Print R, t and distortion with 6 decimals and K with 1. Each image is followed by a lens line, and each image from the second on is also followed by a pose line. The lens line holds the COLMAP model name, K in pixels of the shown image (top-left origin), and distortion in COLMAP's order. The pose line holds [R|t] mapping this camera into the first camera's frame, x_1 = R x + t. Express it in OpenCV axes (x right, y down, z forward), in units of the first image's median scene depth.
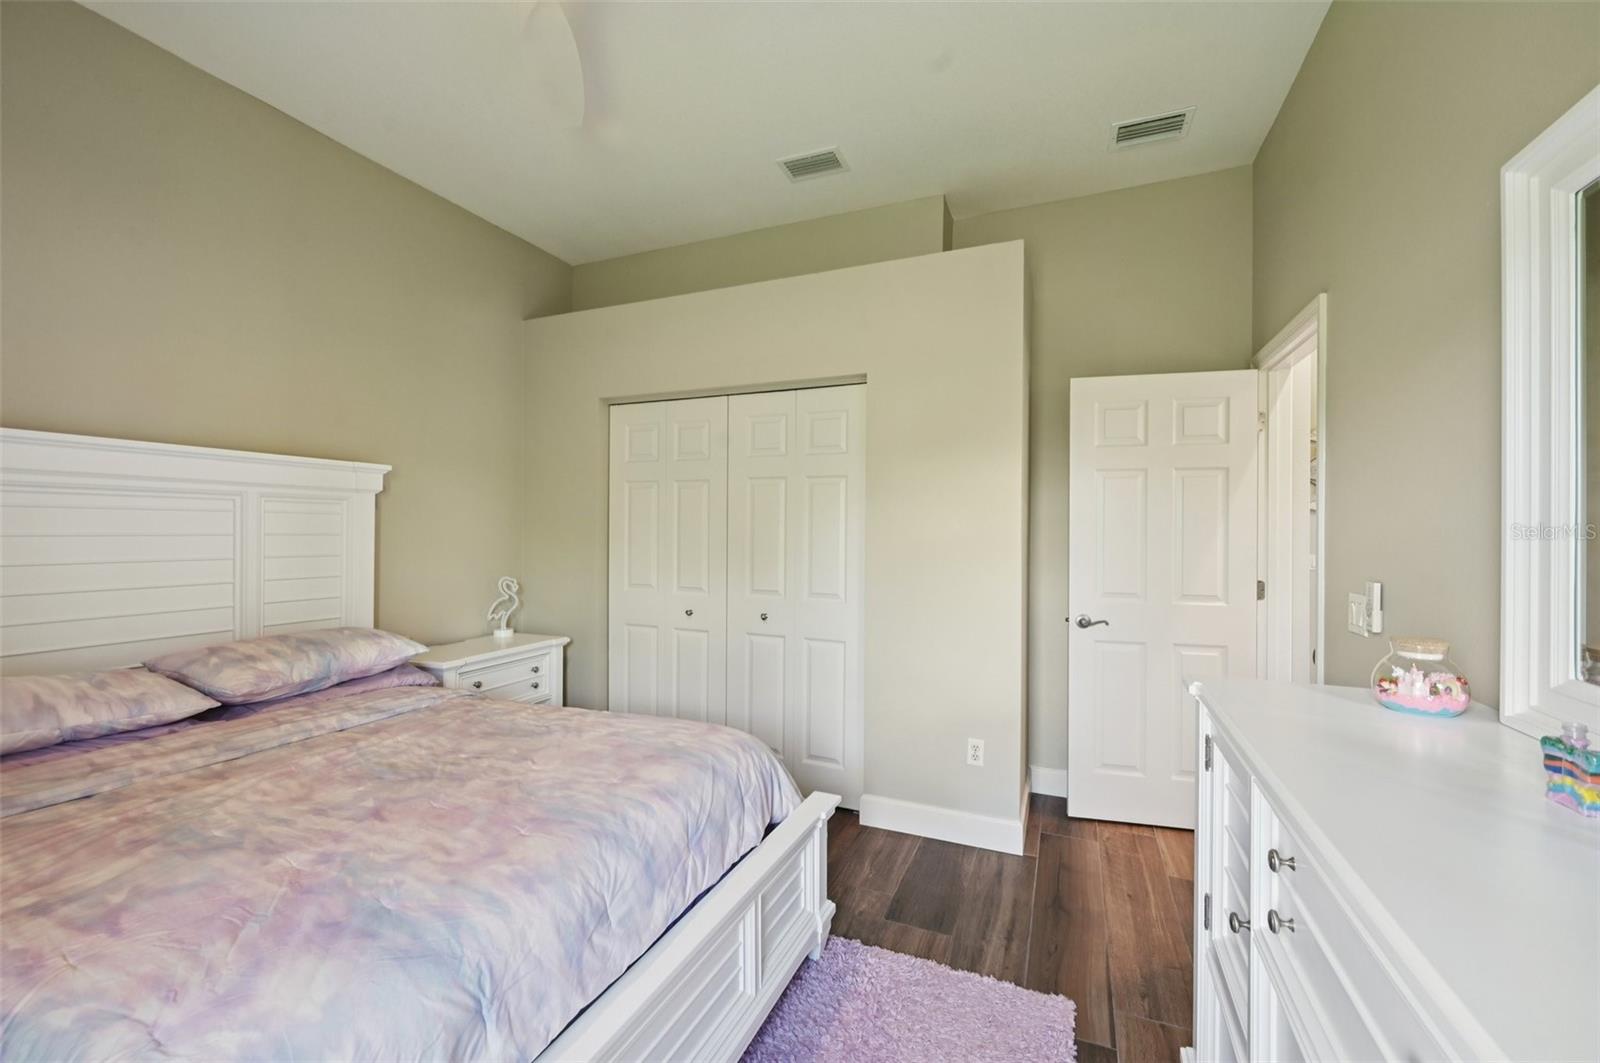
lens RADIAL K [[637.8, 0, 800.0], [0, 637.8, 531.5], [0, 0, 1]] dist [0.002111, 0.000185]
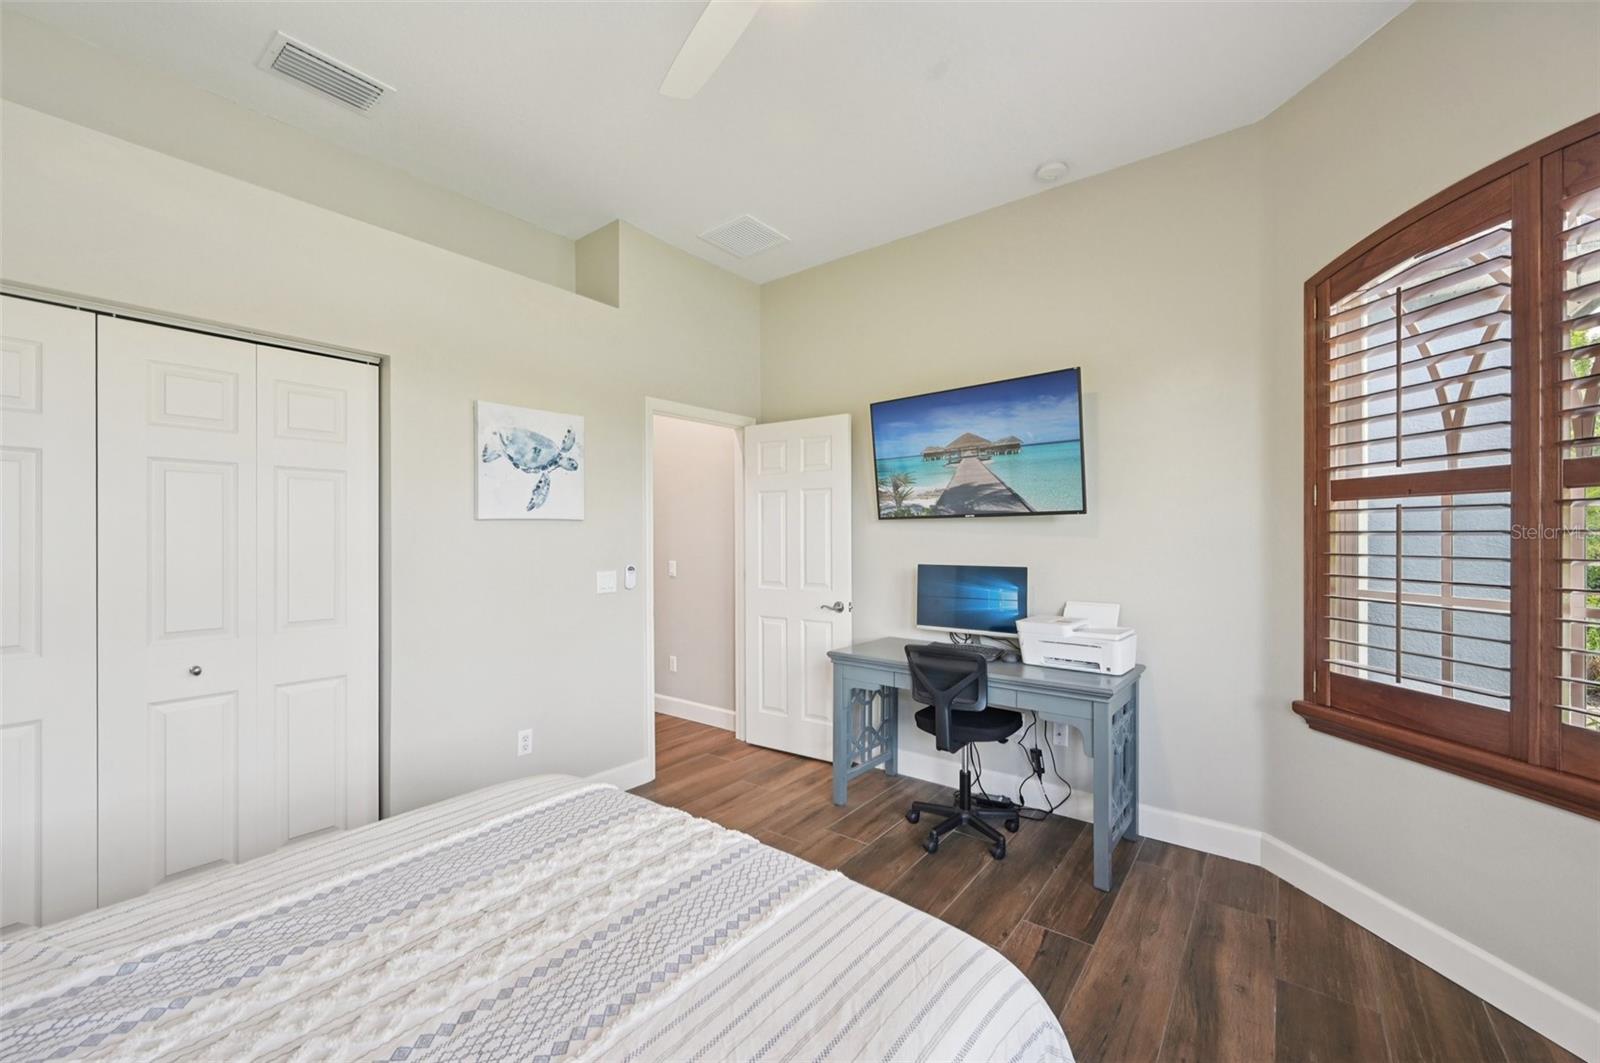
lens RADIAL K [[637.8, 0, 800.0], [0, 637.8, 531.5], [0, 0, 1]] dist [0.002111, 0.000185]
pose [[0.250961, 0.006103, 0.967978, -0.657859], [0.022985, 0.999661, -0.012262, 0.012235], [-0.967724, 0.025326, 0.250736, 0.268212]]
